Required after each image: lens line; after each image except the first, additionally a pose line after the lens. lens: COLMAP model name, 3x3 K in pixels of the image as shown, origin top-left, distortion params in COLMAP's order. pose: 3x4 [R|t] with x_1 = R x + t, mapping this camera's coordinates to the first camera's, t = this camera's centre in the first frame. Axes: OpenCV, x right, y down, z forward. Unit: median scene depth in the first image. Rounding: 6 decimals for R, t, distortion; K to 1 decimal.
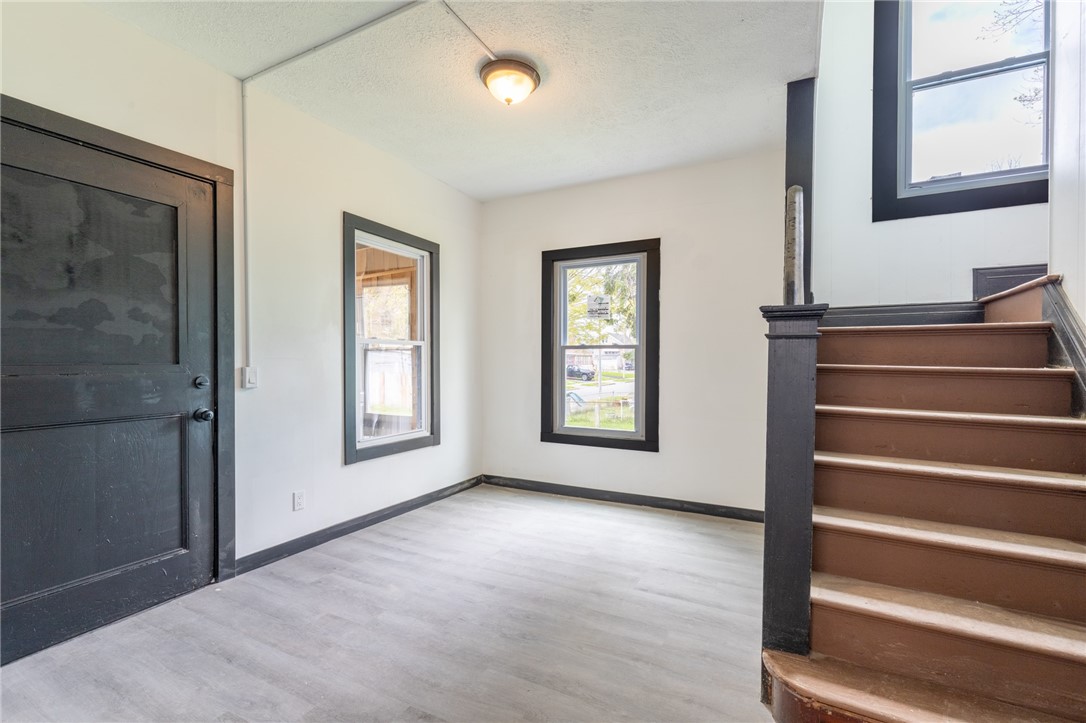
lens RADIAL K [[487.1, 0, 543.8], [0, 487.1, 364.4], [0, 0, 1]] dist [0.009853, -0.000300]
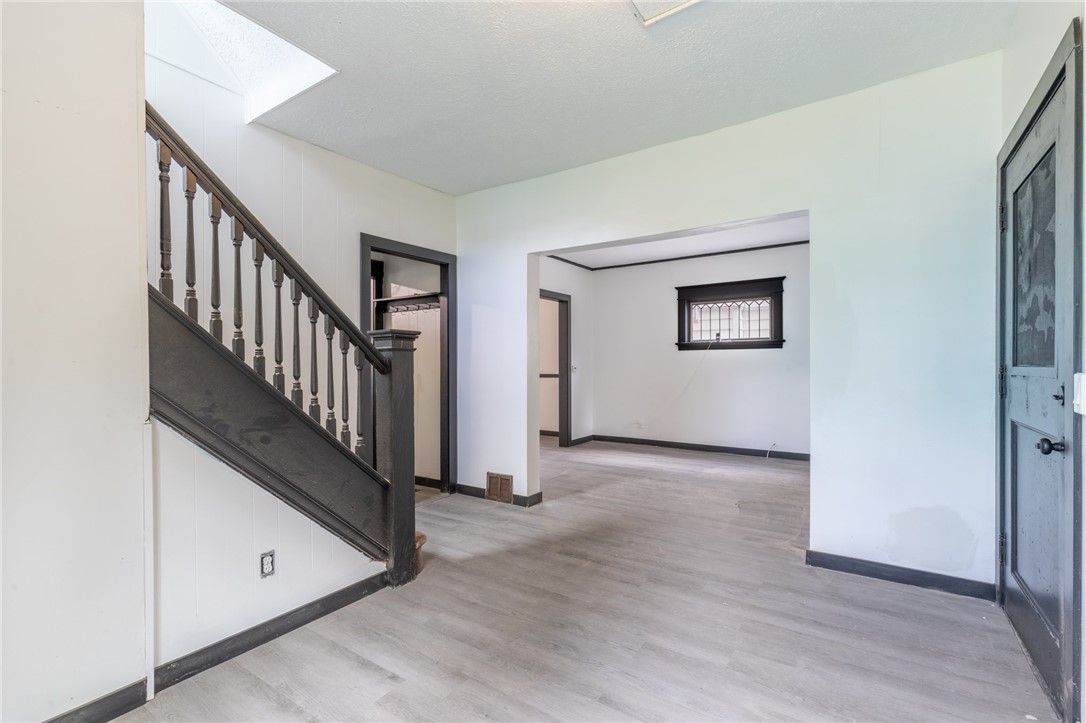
lens RADIAL K [[487.1, 0, 540.2], [0, 487.1, 362.7], [0, 0, 1]] dist [0.009853, -0.000300]
pose [[-0.992326, 0.004862, 0.123551, -0.068415], [0.004755, 0.999988, -0.001161, -0.005144], [-0.123555, -0.000565, -0.992338, 1.098363]]
